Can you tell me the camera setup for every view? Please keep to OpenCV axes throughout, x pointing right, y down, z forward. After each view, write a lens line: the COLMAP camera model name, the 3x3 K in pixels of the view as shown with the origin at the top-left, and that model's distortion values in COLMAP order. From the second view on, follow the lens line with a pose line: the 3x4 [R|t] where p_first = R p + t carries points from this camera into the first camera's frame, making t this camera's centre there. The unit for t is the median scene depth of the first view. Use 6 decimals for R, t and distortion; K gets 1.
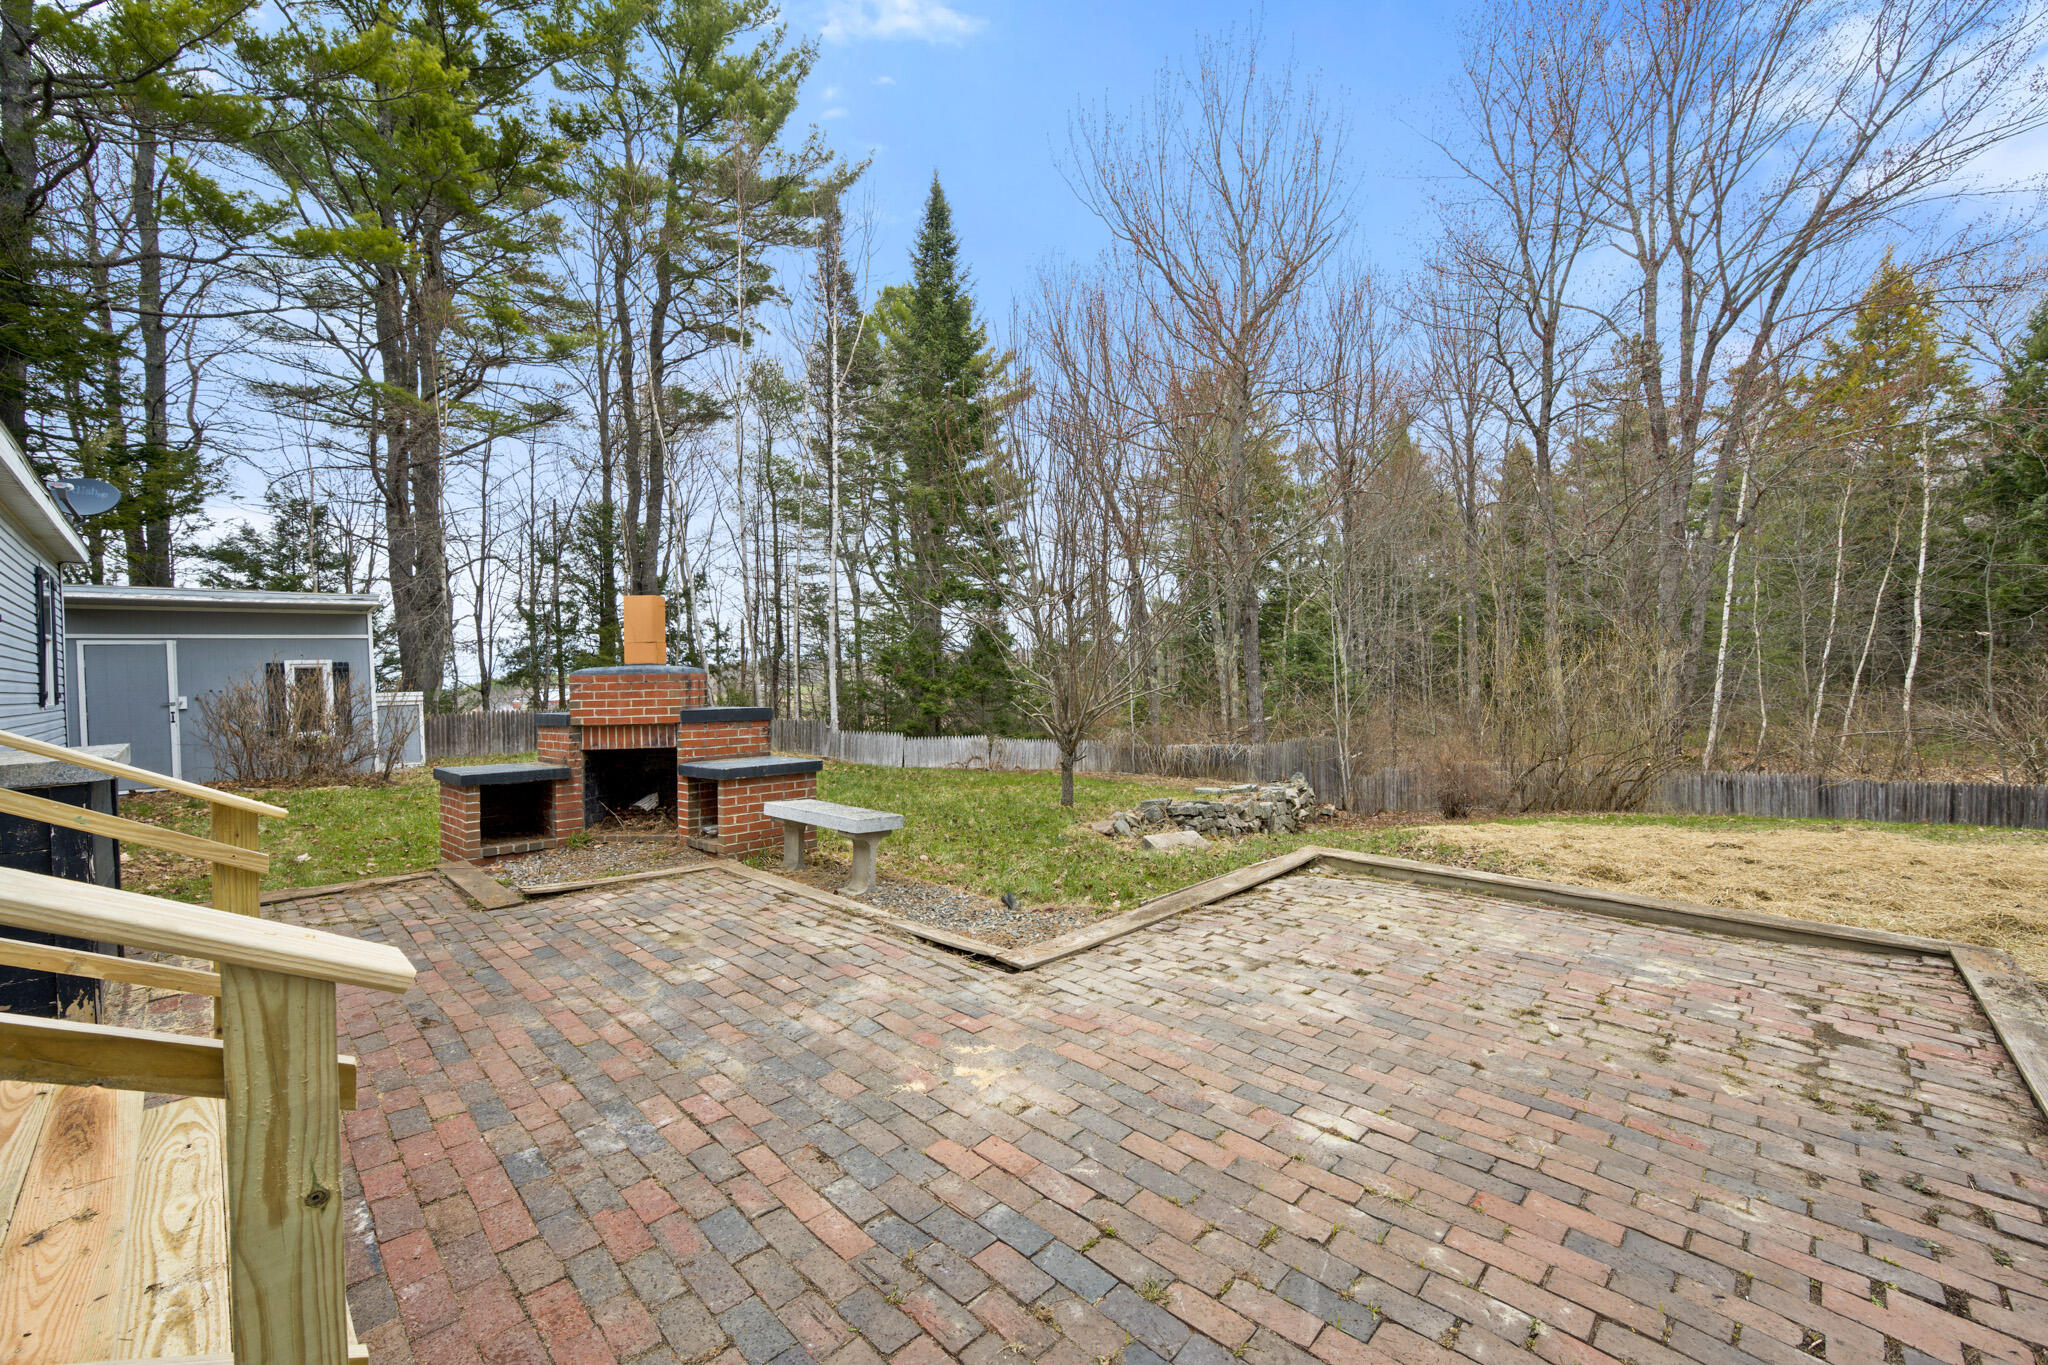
lens RADIAL K [[819.2, 0, 1027.2], [0, 819.2, 701.5], [0, 0, 1]] dist [-0.002202, -0.000109]
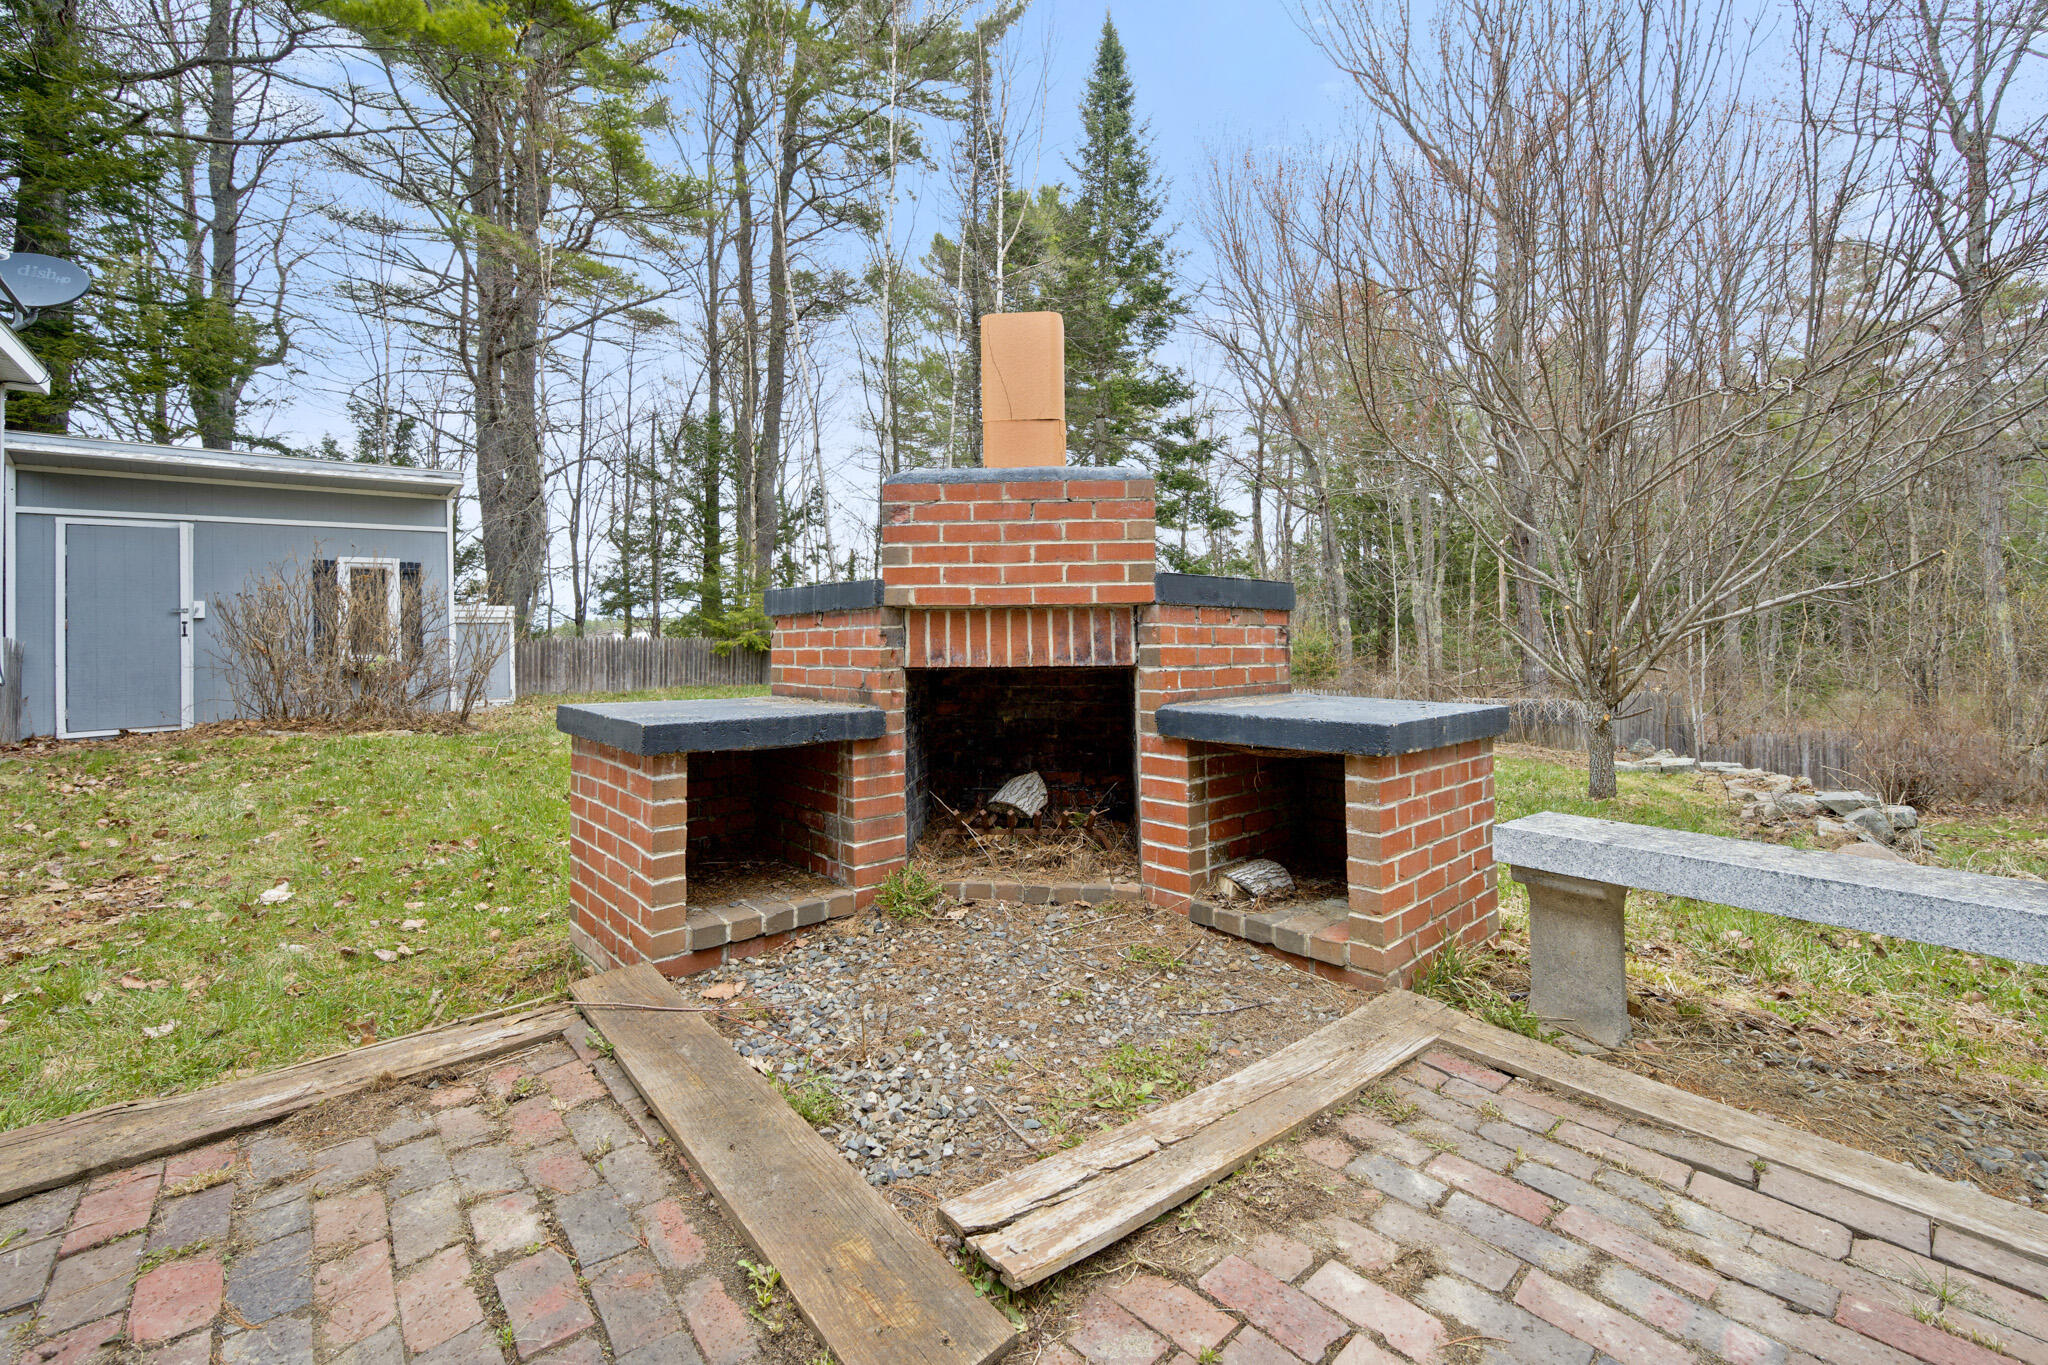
lens RADIAL K [[828.8, 0, 1027.9], [0, 828.8, 639.3], [0, 0, 1]] dist [-0.000619, -0.000282]
pose [[0.997140, 0.015133, -0.074050, -0.231183], [-0.016385, 0.999732, -0.016327, 0.026020], [0.073783, 0.017494, 0.997121, 0.302348]]
